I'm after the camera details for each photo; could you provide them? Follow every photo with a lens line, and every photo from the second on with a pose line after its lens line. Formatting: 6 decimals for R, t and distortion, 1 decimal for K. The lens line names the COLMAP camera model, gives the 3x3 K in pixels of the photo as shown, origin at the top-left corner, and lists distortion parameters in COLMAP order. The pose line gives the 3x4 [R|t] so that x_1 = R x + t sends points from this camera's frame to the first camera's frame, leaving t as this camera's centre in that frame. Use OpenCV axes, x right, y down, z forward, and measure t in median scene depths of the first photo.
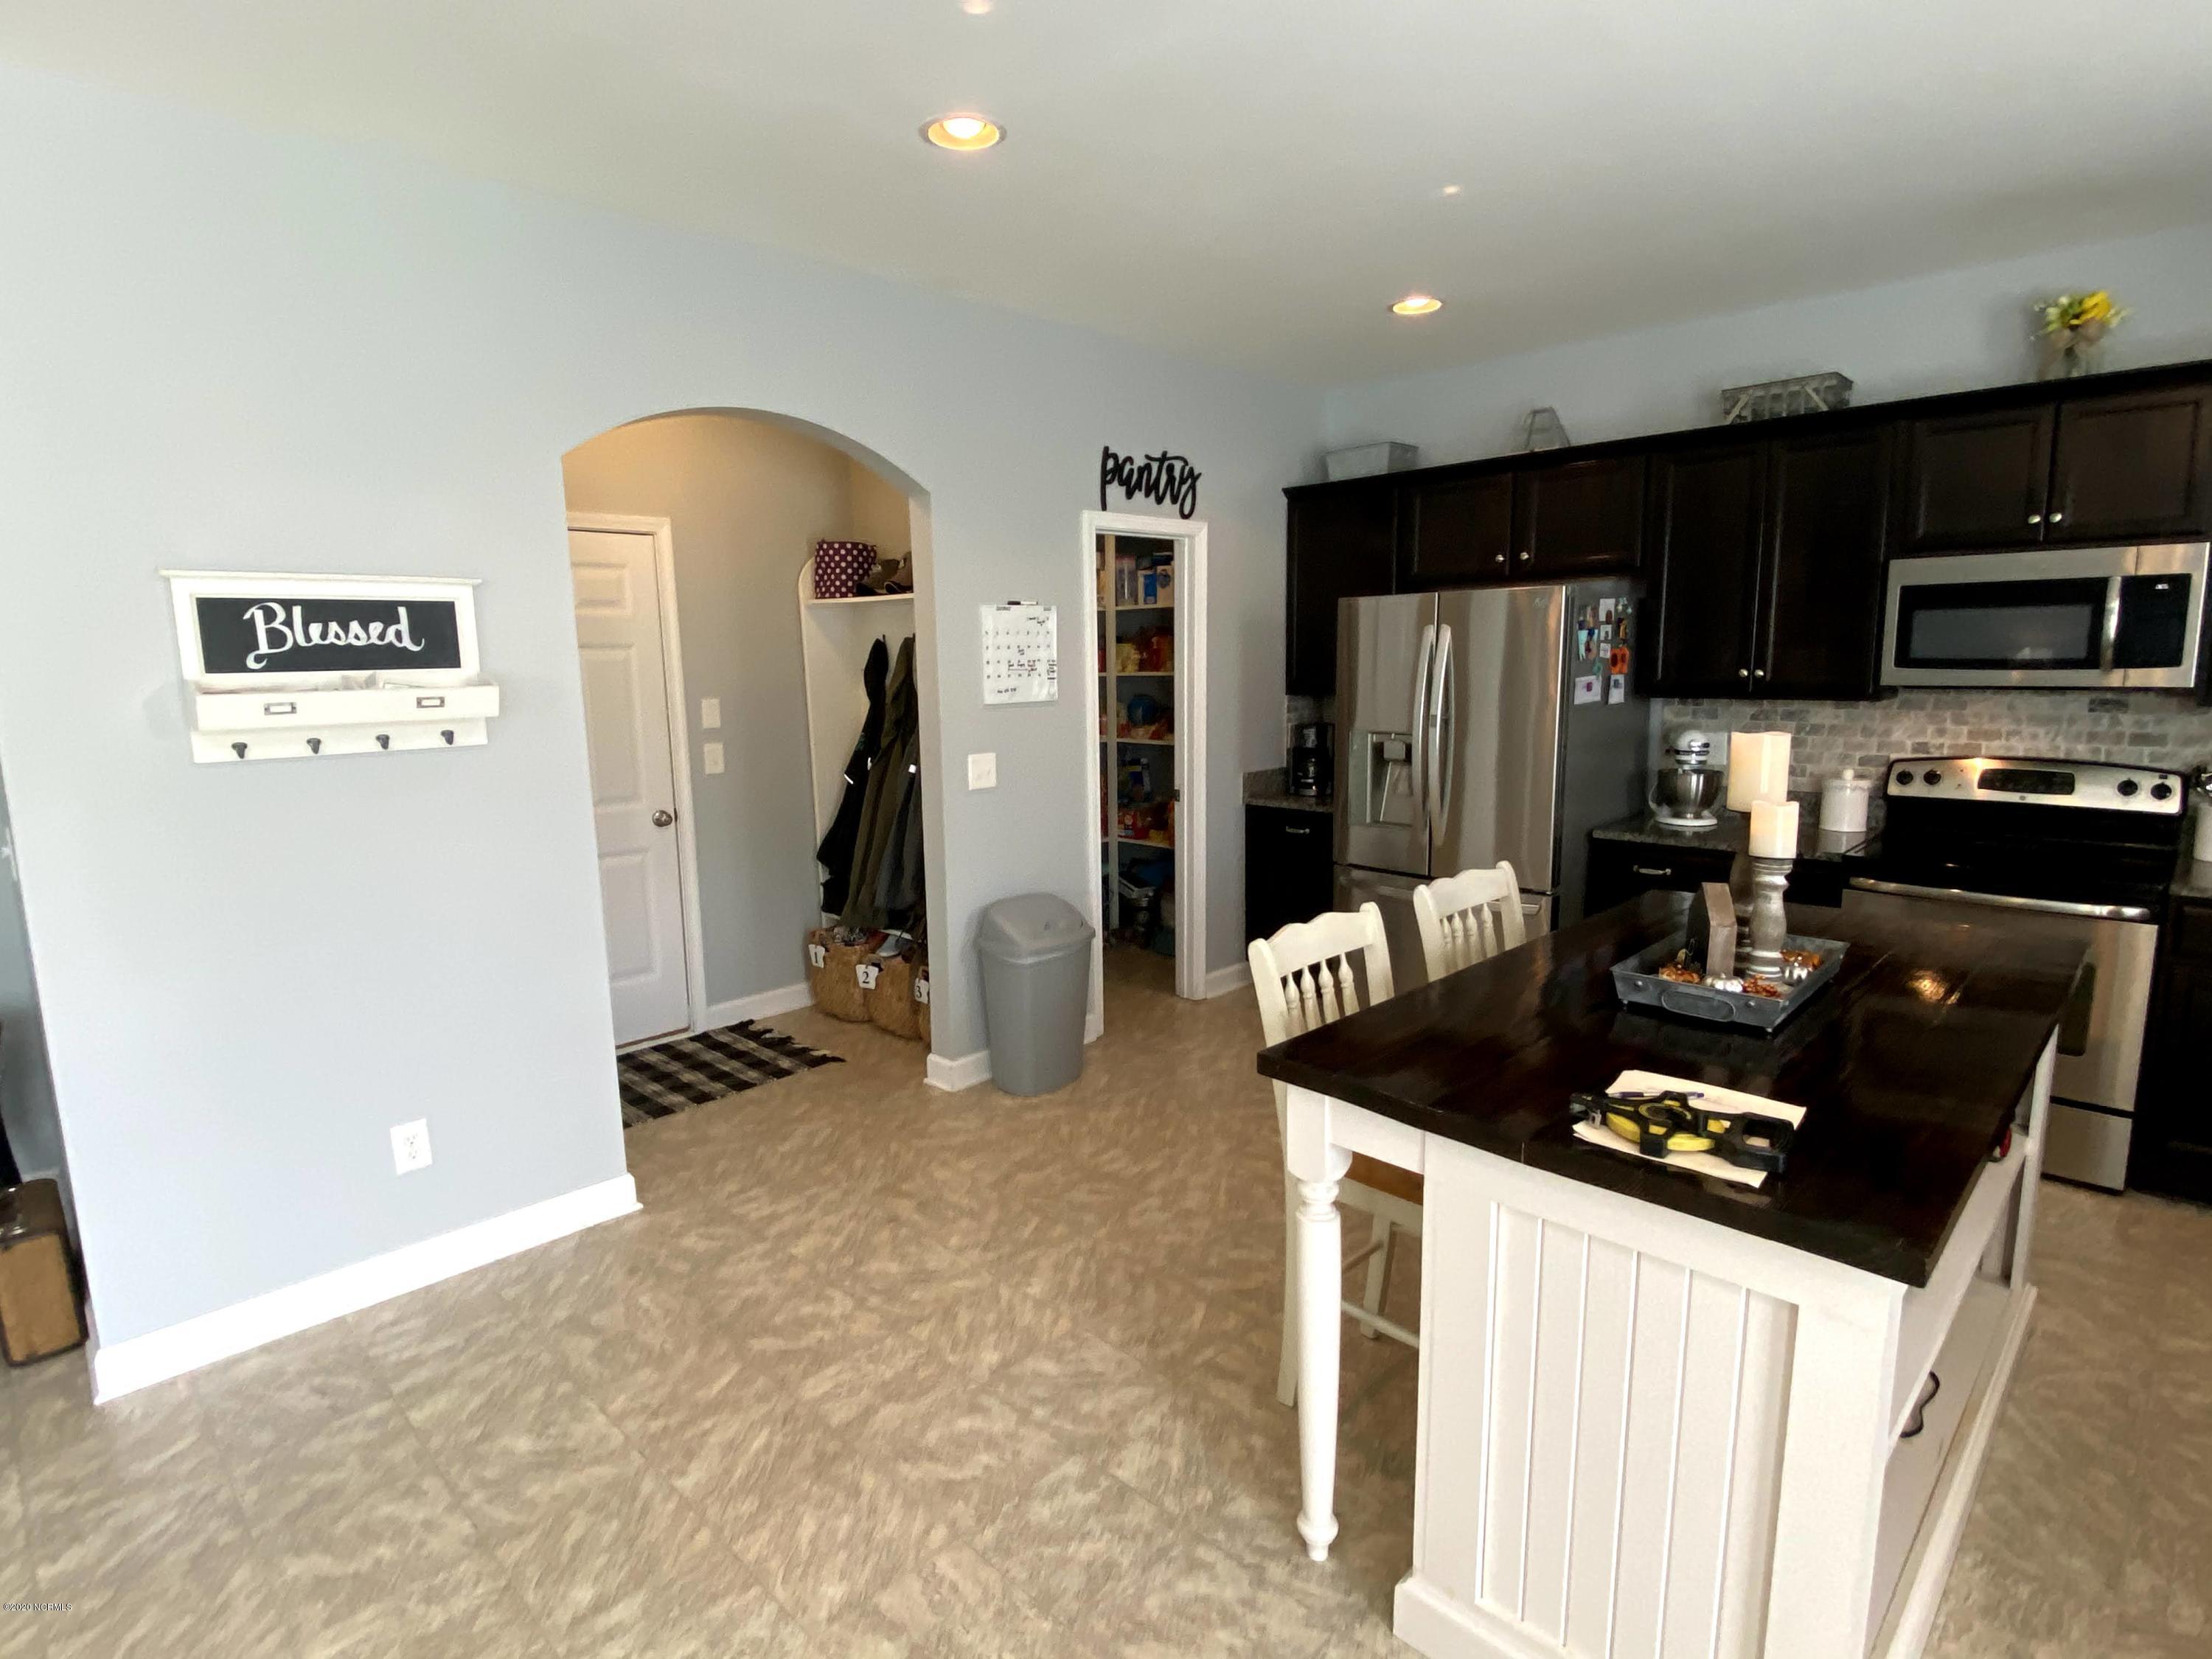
lens RADIAL K [[1114.5, 0, 1103.8], [0, 1114.5, 826.9], [0, 0, 1]] dist [0.071029, -0.054298]
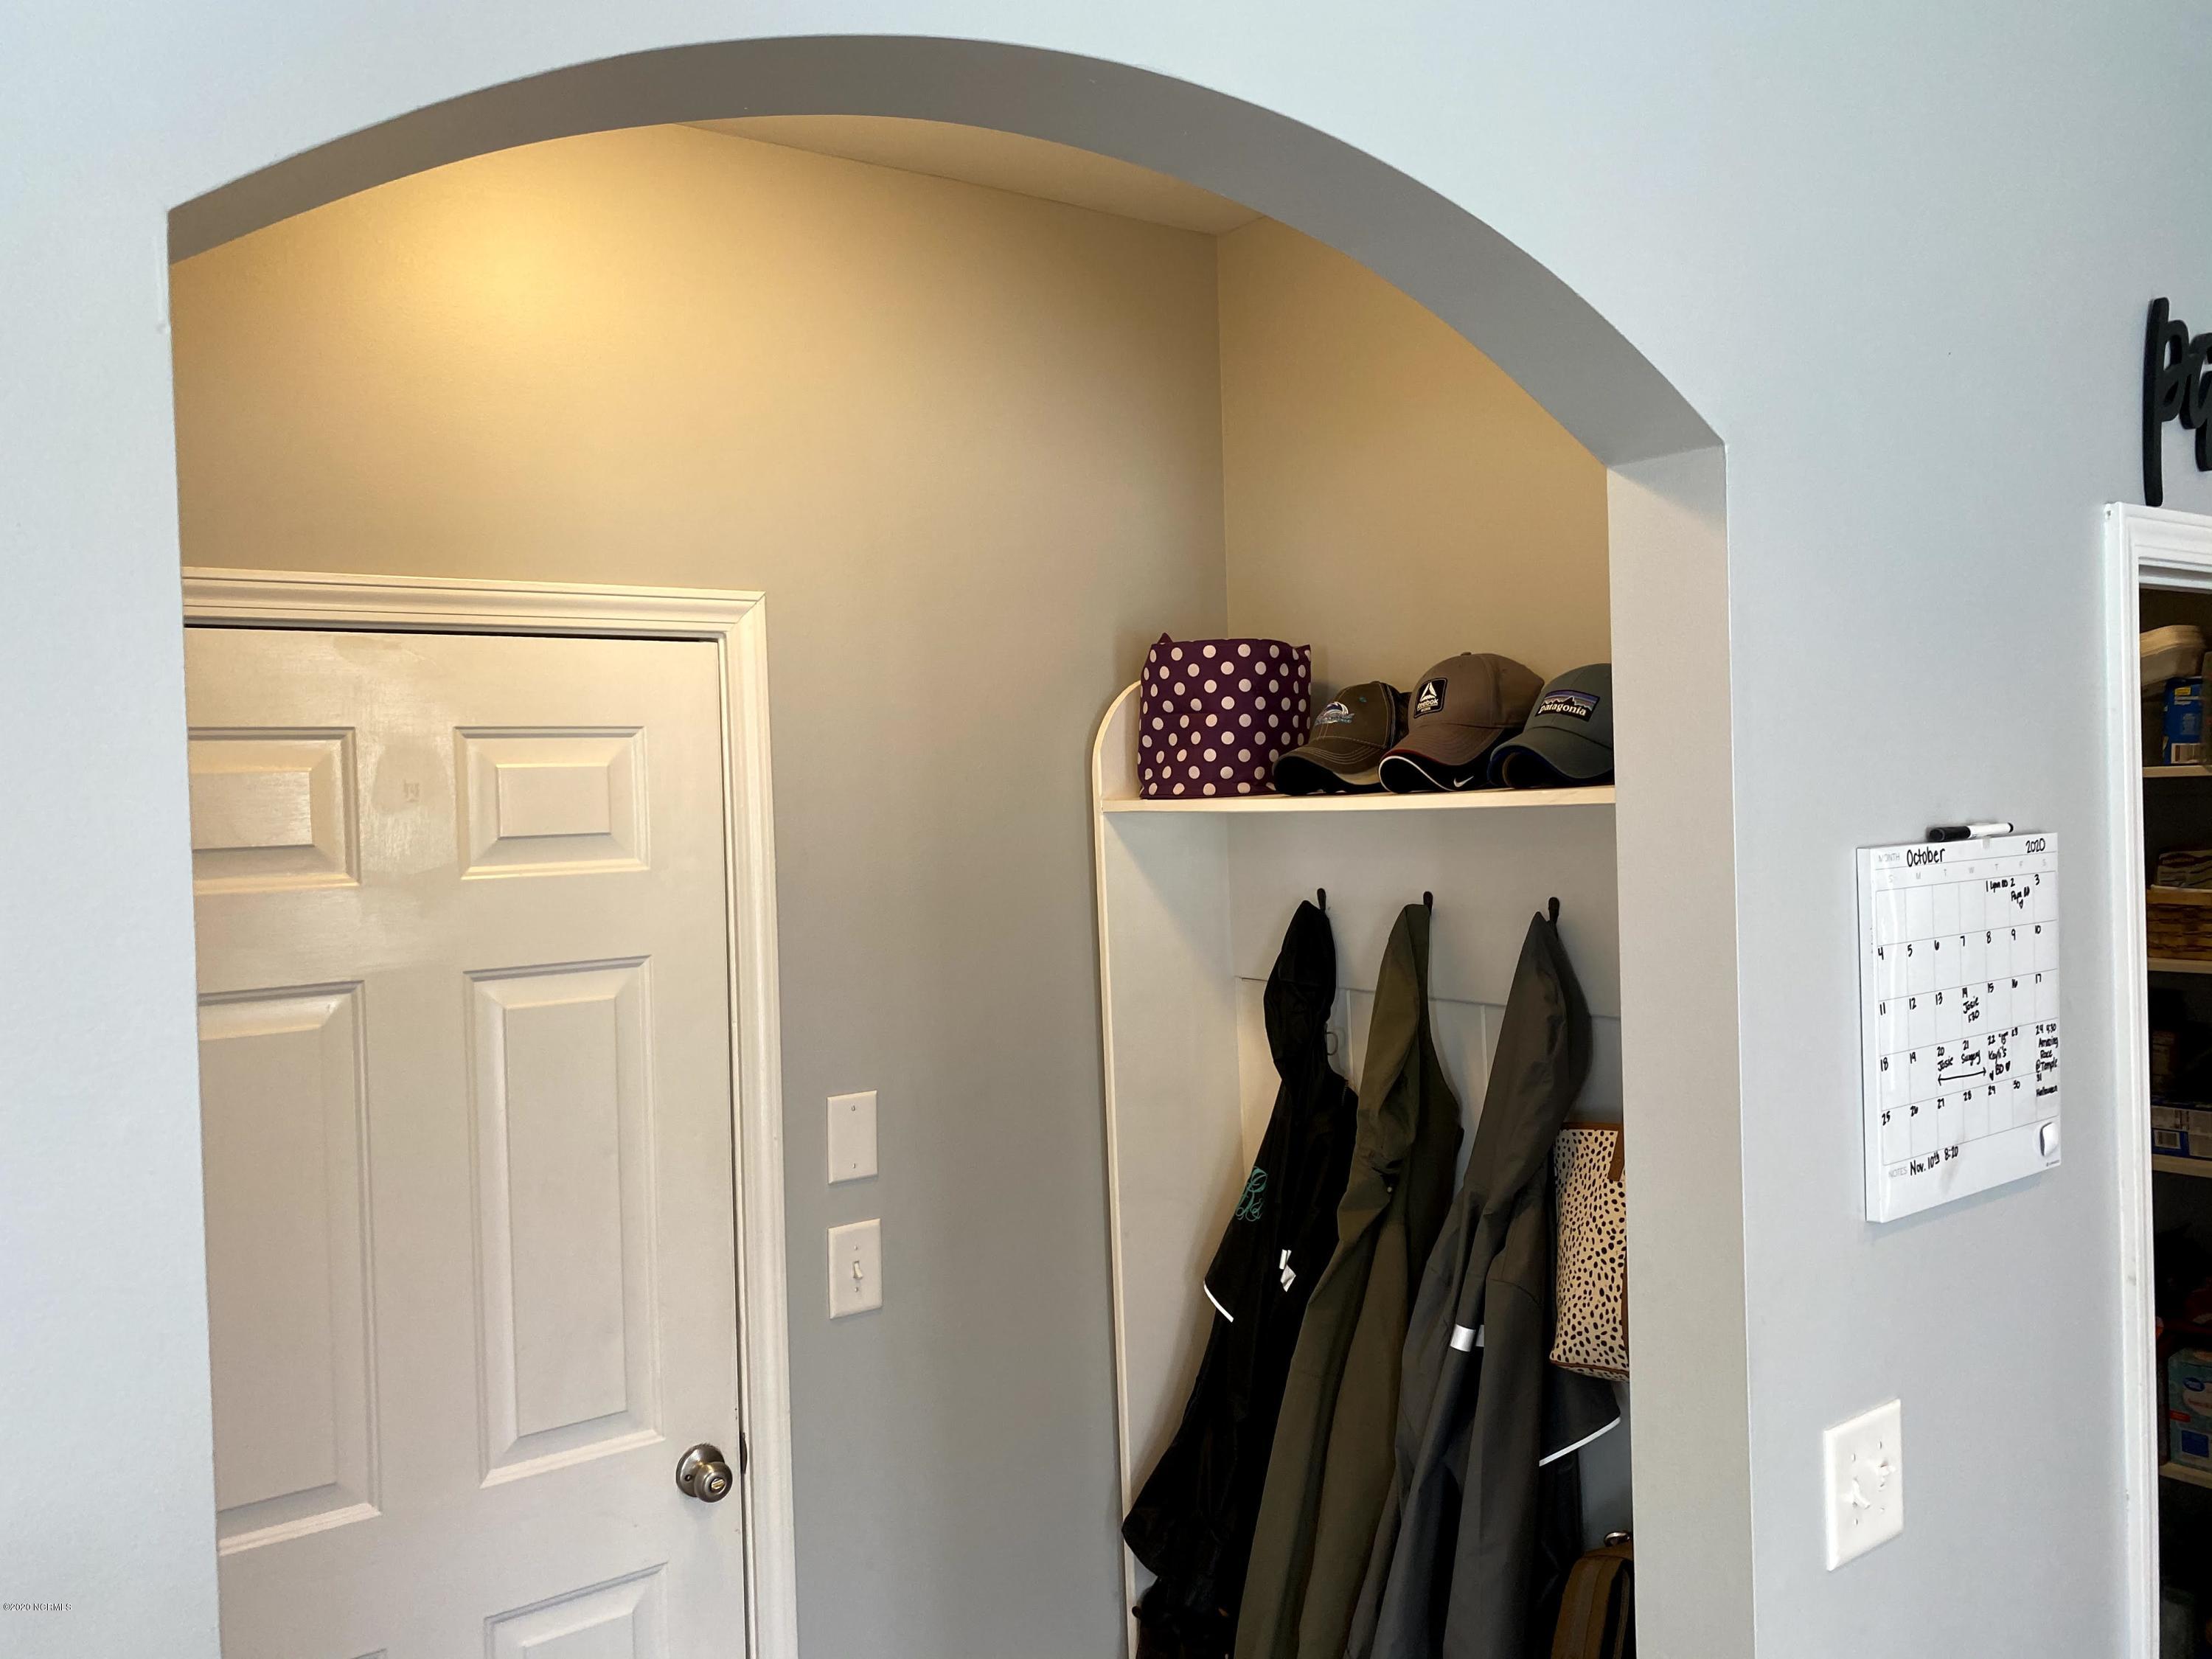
lens RADIAL K [[1670.1, 0, 1106.0], [0, 1670.1, 829.5], [0, 0, 1]] dist [0.007180, -0.003978]
pose [[0.986605, -0.011208, -0.162740, -0.187391], [-0.011318, 0.990529, -0.136836, -0.124712], [0.162732, 0.136845, 0.977134, 0.497189]]
